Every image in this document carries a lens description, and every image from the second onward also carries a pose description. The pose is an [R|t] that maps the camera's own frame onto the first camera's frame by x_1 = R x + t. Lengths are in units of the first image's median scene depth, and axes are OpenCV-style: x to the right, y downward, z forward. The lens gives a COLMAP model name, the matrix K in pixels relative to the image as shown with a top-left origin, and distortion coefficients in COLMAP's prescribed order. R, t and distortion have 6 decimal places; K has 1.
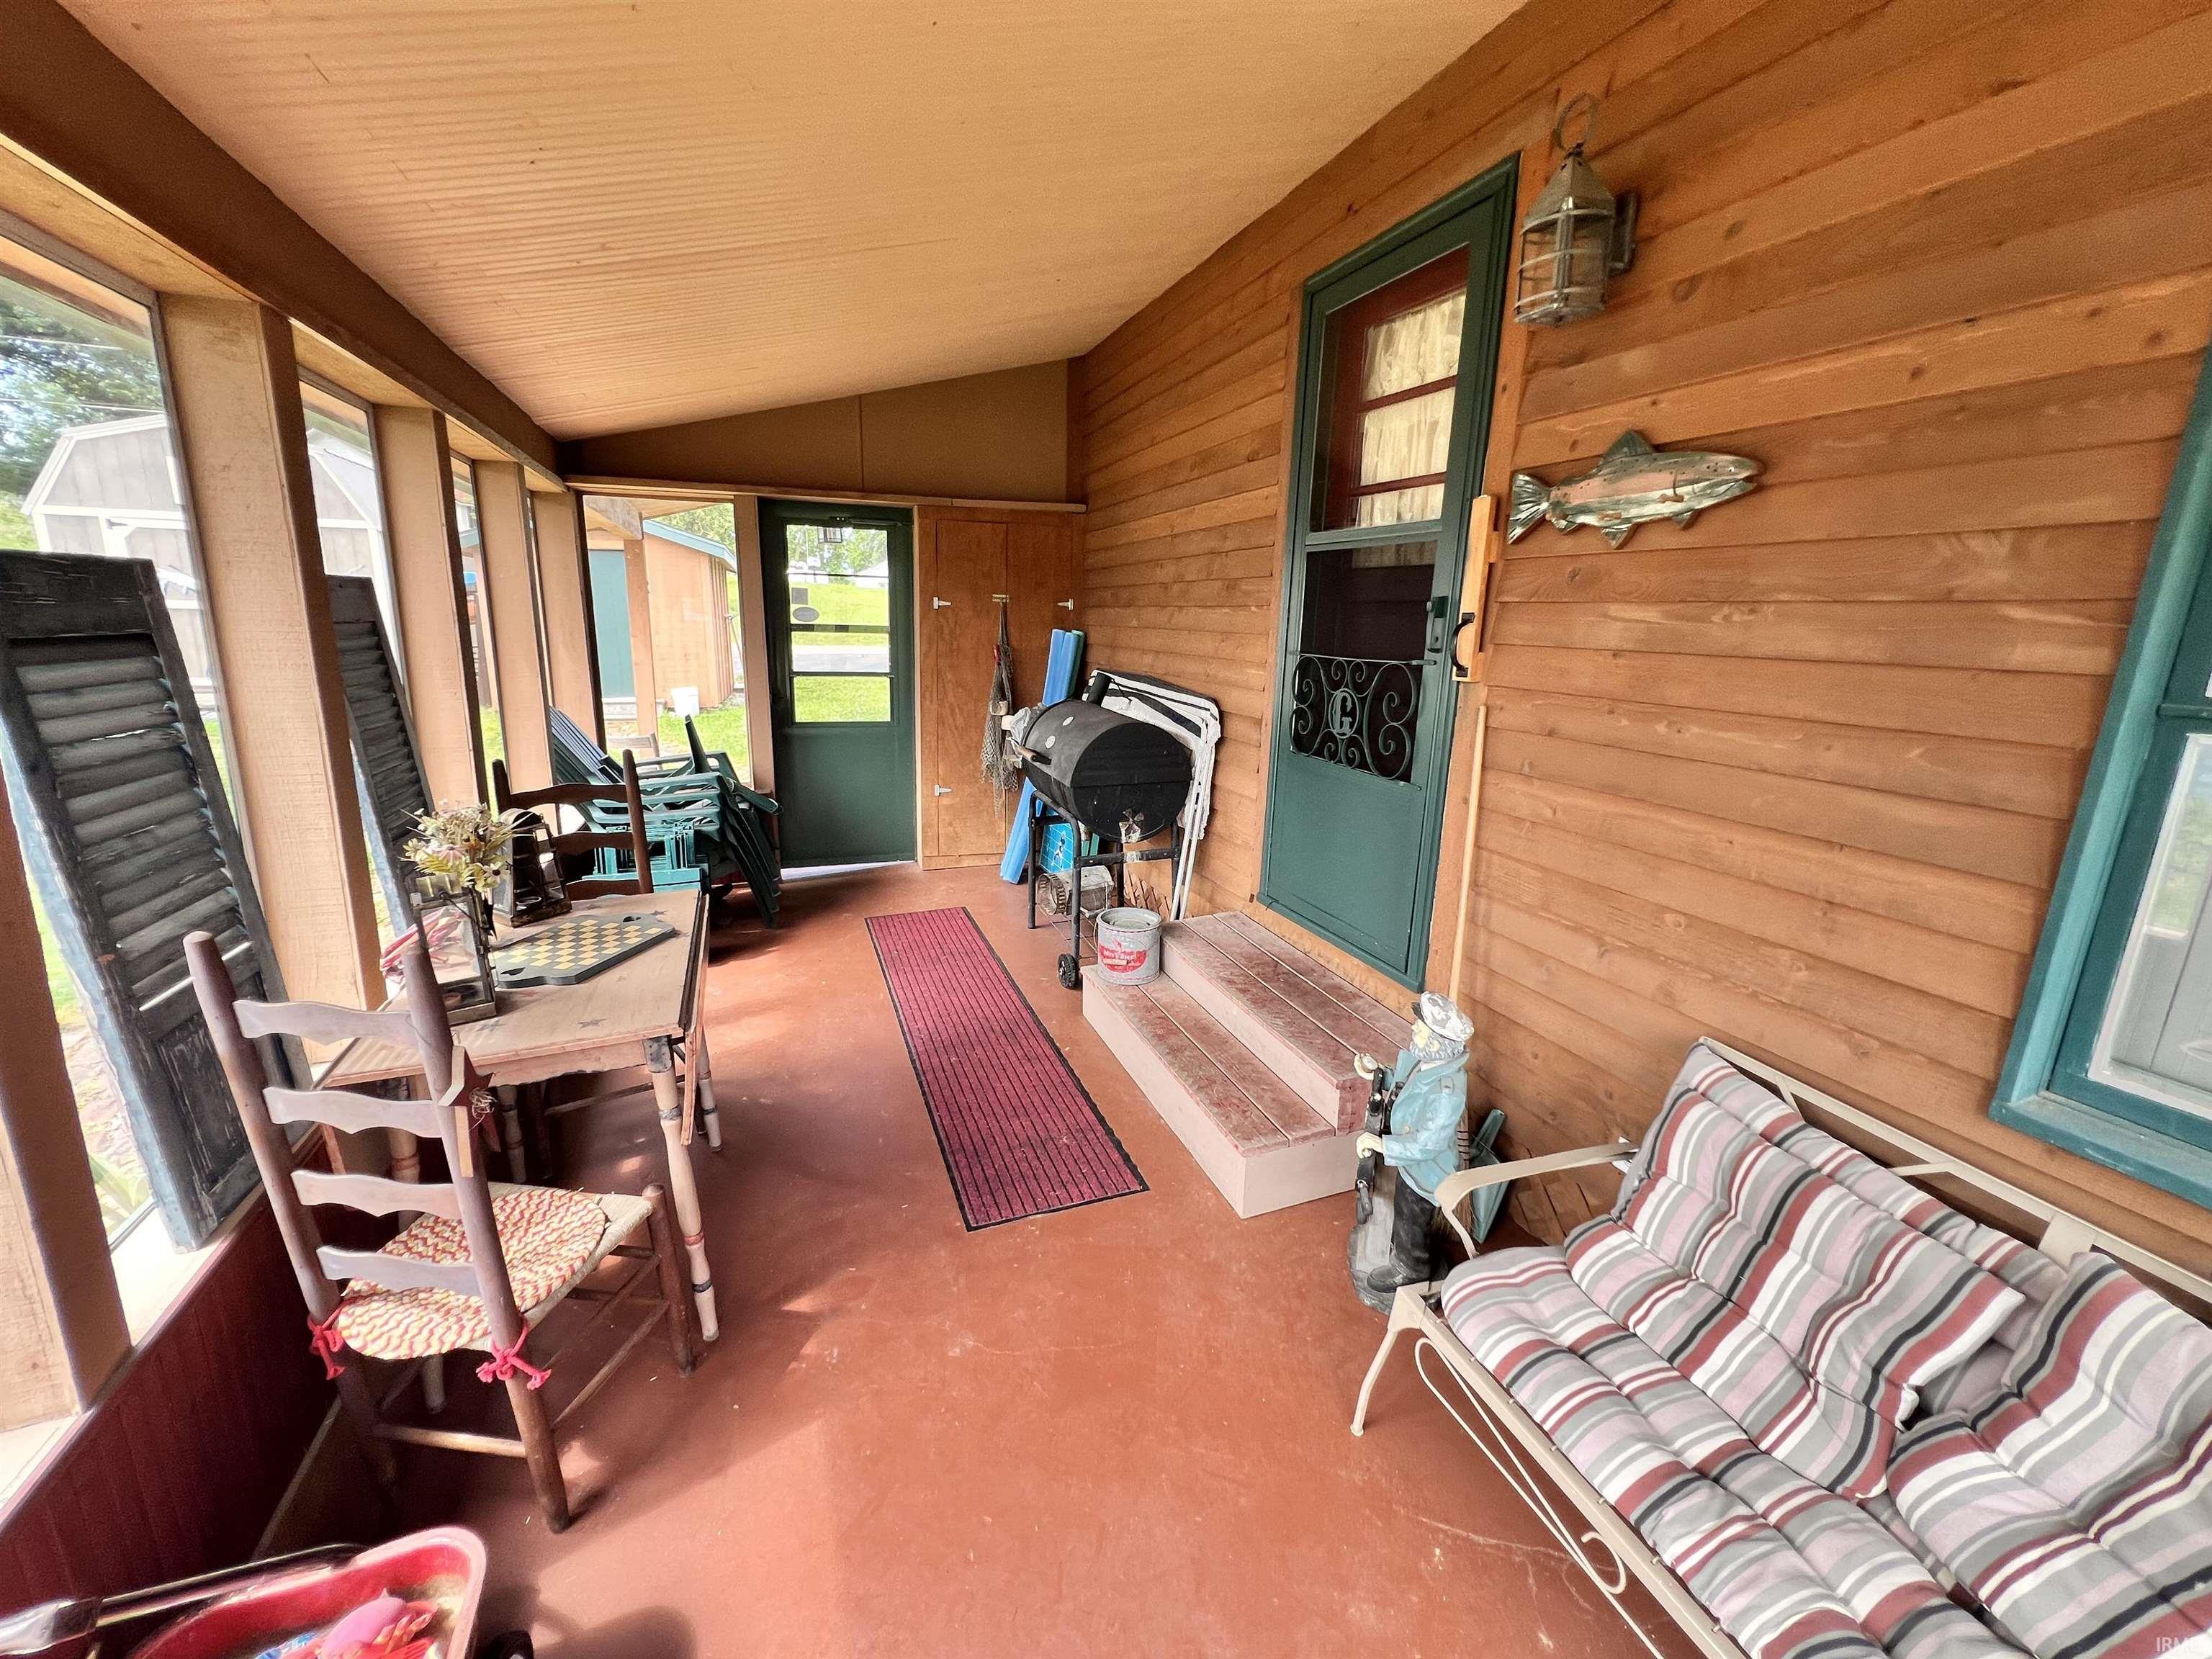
lens RADIAL K [[905.2, 0, 1099.2], [0, 905.2, 825.5], [0, 0, 1]] dist [-0.003216, 0.000296]
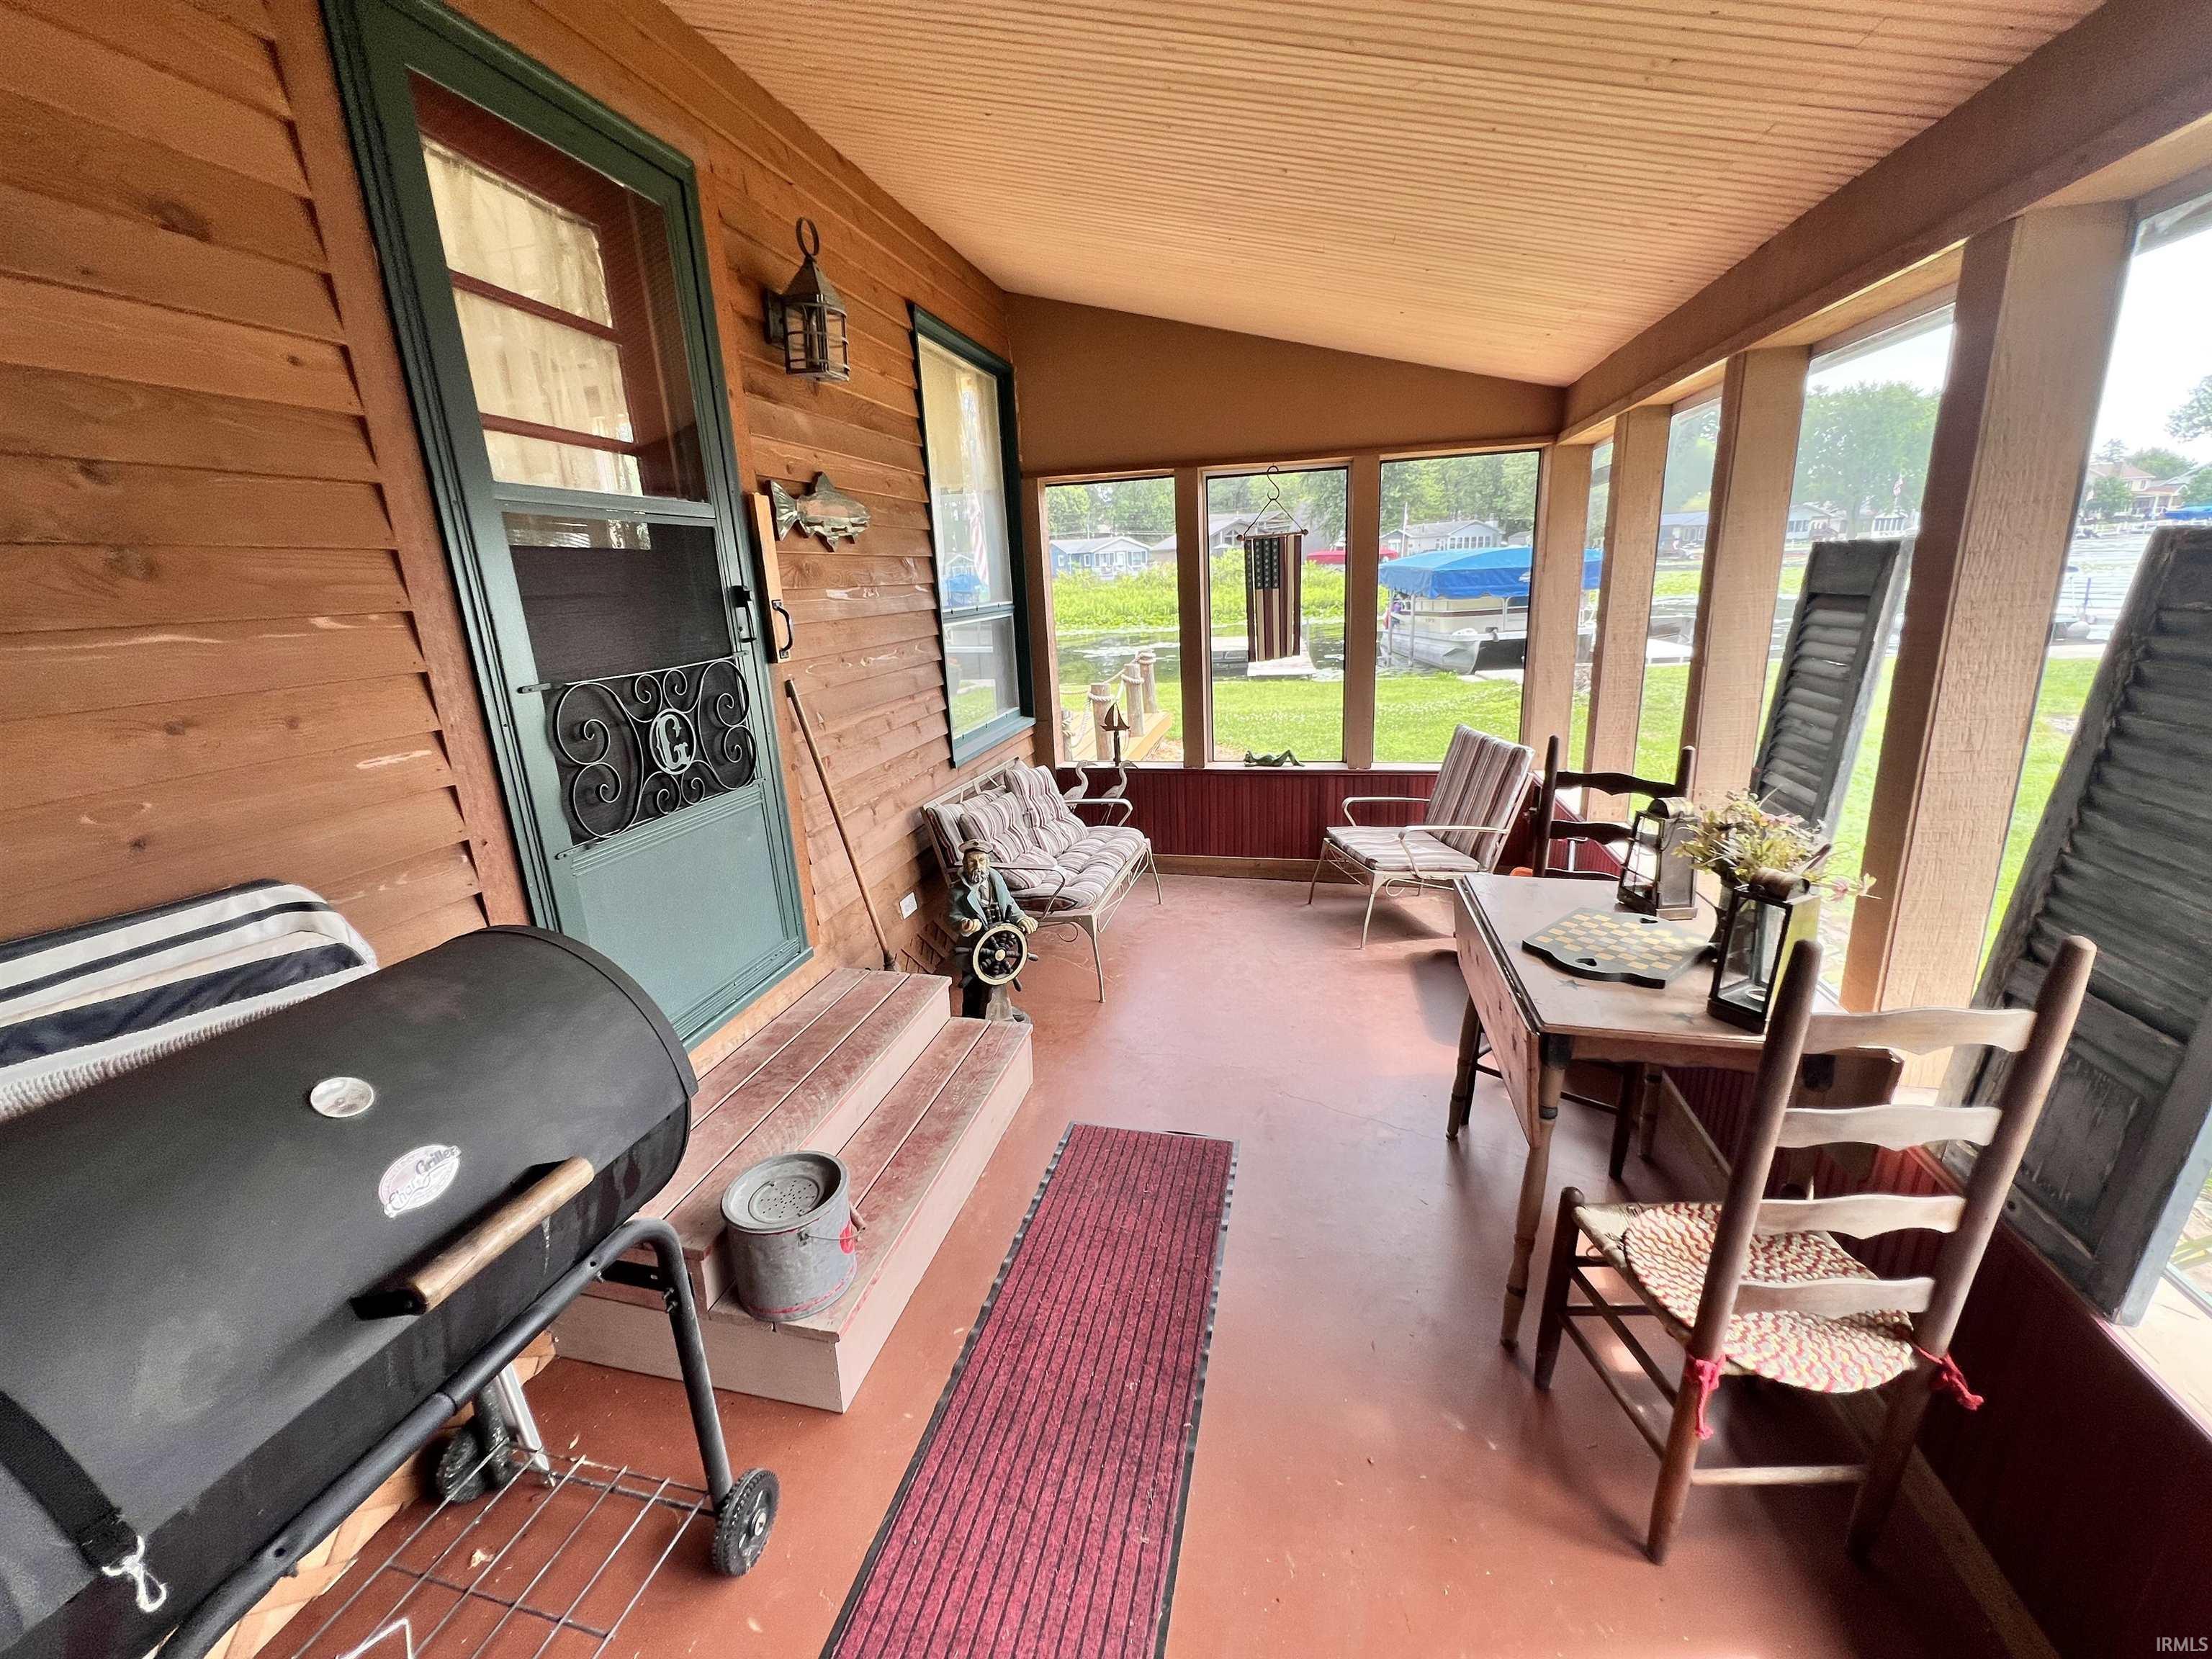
lens RADIAL K [[905.2, 0, 1099.2], [0, 905.2, 825.5], [0, 0, 1]] dist [-0.003216, 0.000296]
pose [[-0.834168, -0.134001, 0.534984, -0.461117], [0.149900, 0.878427, 0.453757, -0.366459], [-0.530748, 0.458704, -0.712669, 1.435159]]
